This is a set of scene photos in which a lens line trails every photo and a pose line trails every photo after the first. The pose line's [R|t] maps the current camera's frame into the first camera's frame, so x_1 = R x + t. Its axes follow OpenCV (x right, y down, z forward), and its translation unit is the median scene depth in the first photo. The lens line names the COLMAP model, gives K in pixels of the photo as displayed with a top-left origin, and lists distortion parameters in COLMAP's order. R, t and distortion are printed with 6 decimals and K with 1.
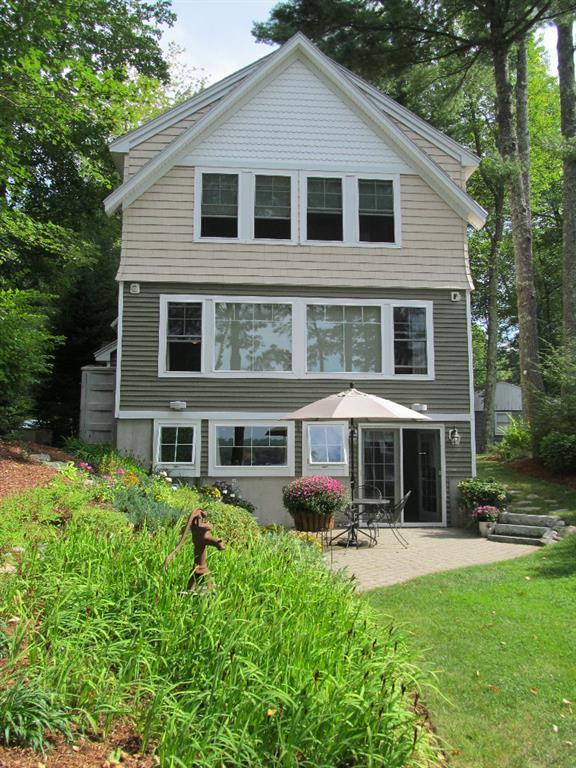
lens RADIAL K [[649.8, 0, 287.0], [0, 649.8, 383.5], [0, 0, 1]] dist [-0.042402, 0.020135]
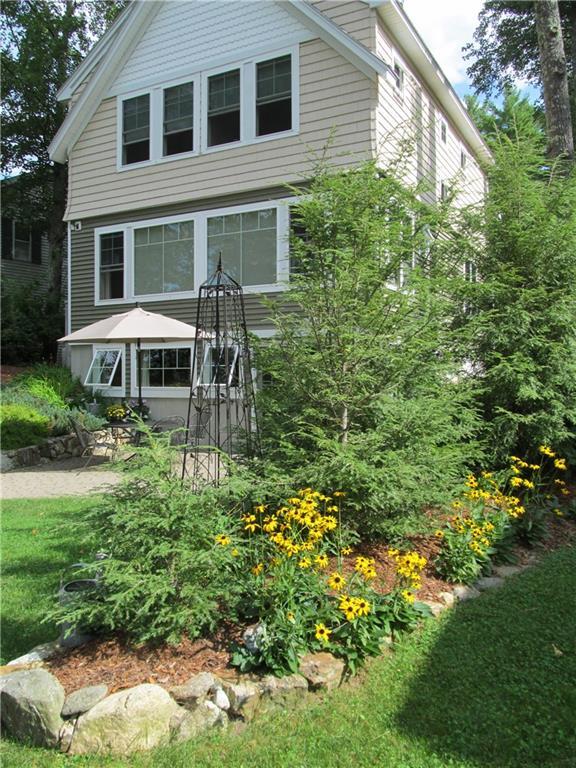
lens RADIAL K [[649.8, 0, 287.8], [0, 649.8, 383.6], [0, 0, 1]] dist [-0.042402, 0.020135]
pose [[0.830733, 0.001813, -0.556668, 0.646339], [0.065764, 0.992672, 0.101375, 0.029676], [0.552773, -0.120824, 0.824526, 0.256625]]
